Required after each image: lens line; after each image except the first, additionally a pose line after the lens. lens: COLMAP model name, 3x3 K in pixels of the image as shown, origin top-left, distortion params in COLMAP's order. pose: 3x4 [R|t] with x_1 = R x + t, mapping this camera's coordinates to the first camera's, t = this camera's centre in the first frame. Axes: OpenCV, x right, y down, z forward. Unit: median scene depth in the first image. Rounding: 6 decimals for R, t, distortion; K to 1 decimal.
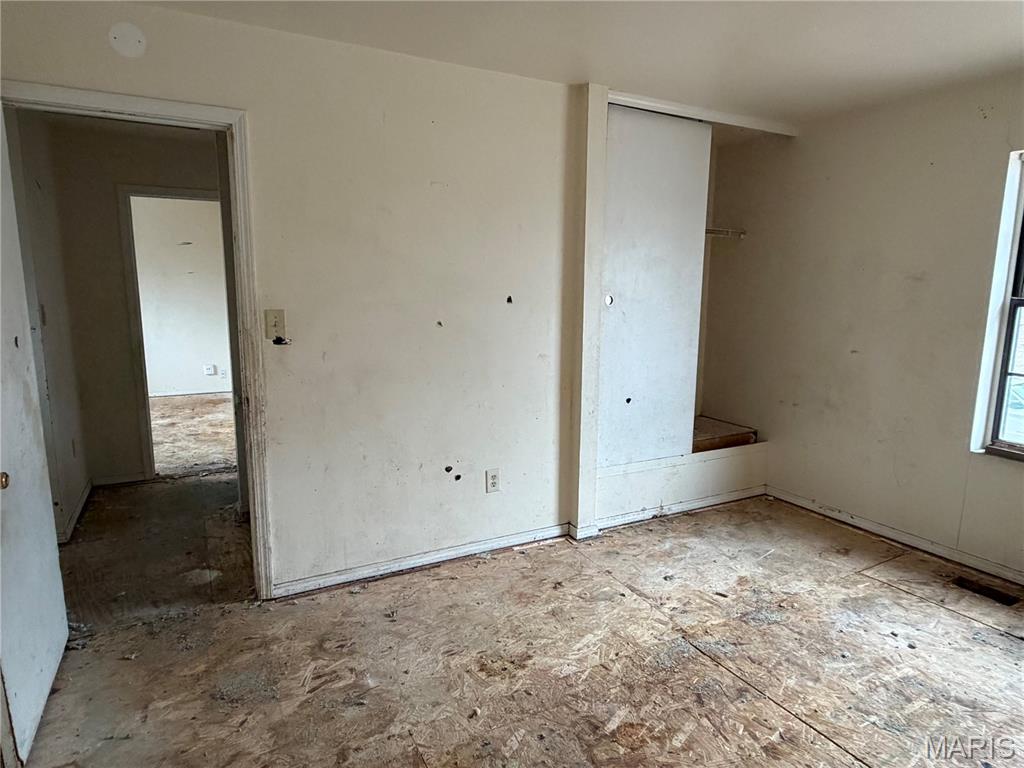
lens RADIAL K [[604.3, 0, 509.1], [0, 604.3, 378.5], [0, 0, 1]] dist [-0.000340, -0.000980]
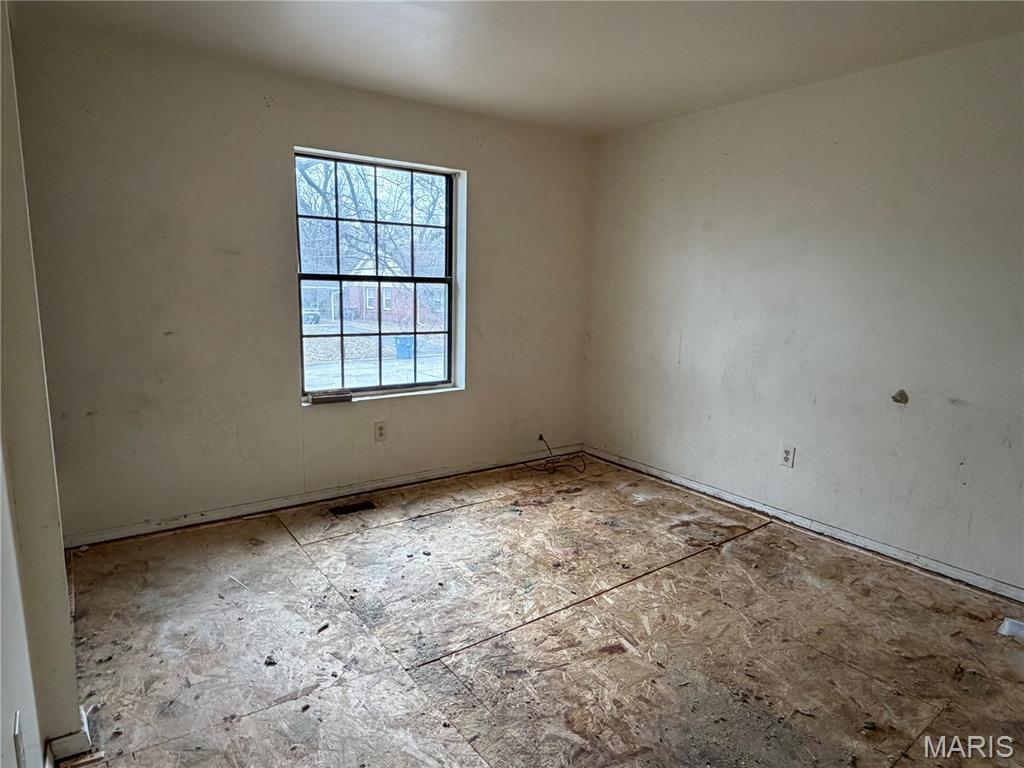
lens RADIAL K [[604.3, 0, 508.0], [0, 604.3, 385.2], [0, 0, 1]] dist [-0.000340, -0.000980]
pose [[-0.124894, -0.174496, 0.976705, -0.398804], [0.126261, 0.973614, 0.190089, -0.087037], [-0.984103, 0.147061, -0.099567, 0.714193]]
